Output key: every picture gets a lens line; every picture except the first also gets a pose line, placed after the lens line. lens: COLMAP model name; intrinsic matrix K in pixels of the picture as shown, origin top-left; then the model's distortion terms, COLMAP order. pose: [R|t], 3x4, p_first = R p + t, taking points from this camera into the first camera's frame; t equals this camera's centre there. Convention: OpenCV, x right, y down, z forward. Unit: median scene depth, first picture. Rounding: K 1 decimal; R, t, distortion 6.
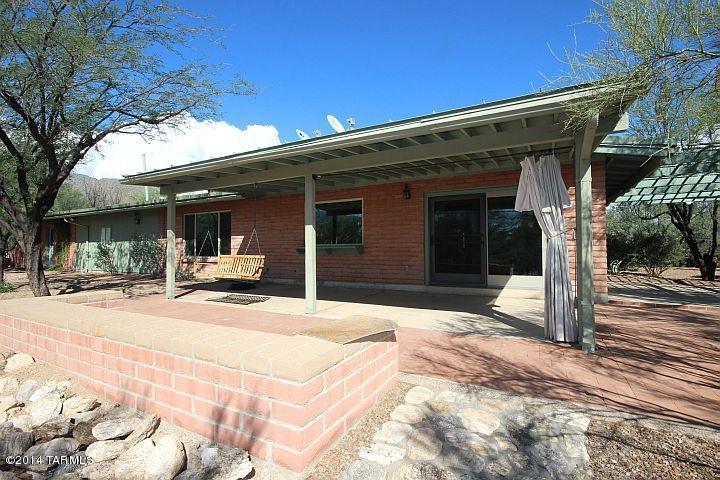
lens RADIAL K [[338.7, 0, 360.0], [0, 338.7, 240.0], [0, 0, 1]] dist [-0.000927, -0.000210]
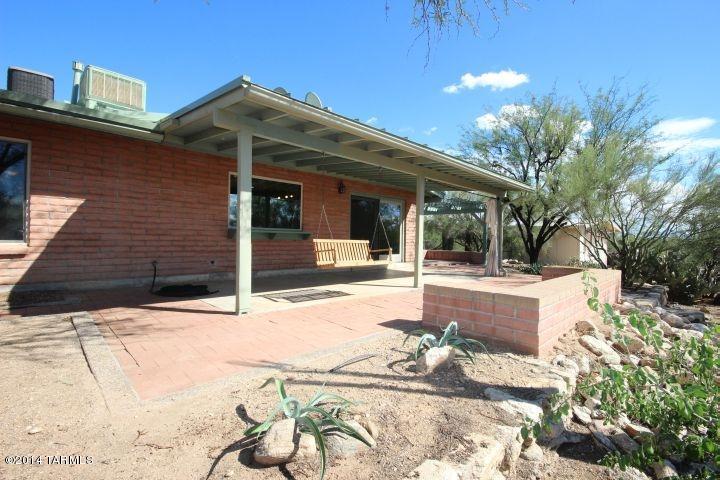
lens RADIAL K [[338.7, 0, 360.0], [0, 338.7, 240.0], [0, 0, 1]] dist [-0.000927, -0.000210]
pose [[0.268547, 0.006968, 0.963241, -0.888719], [-0.046313, 0.998911, 0.005686, 0.028245], [-0.962152, -0.046138, 0.268578, 0.553605]]
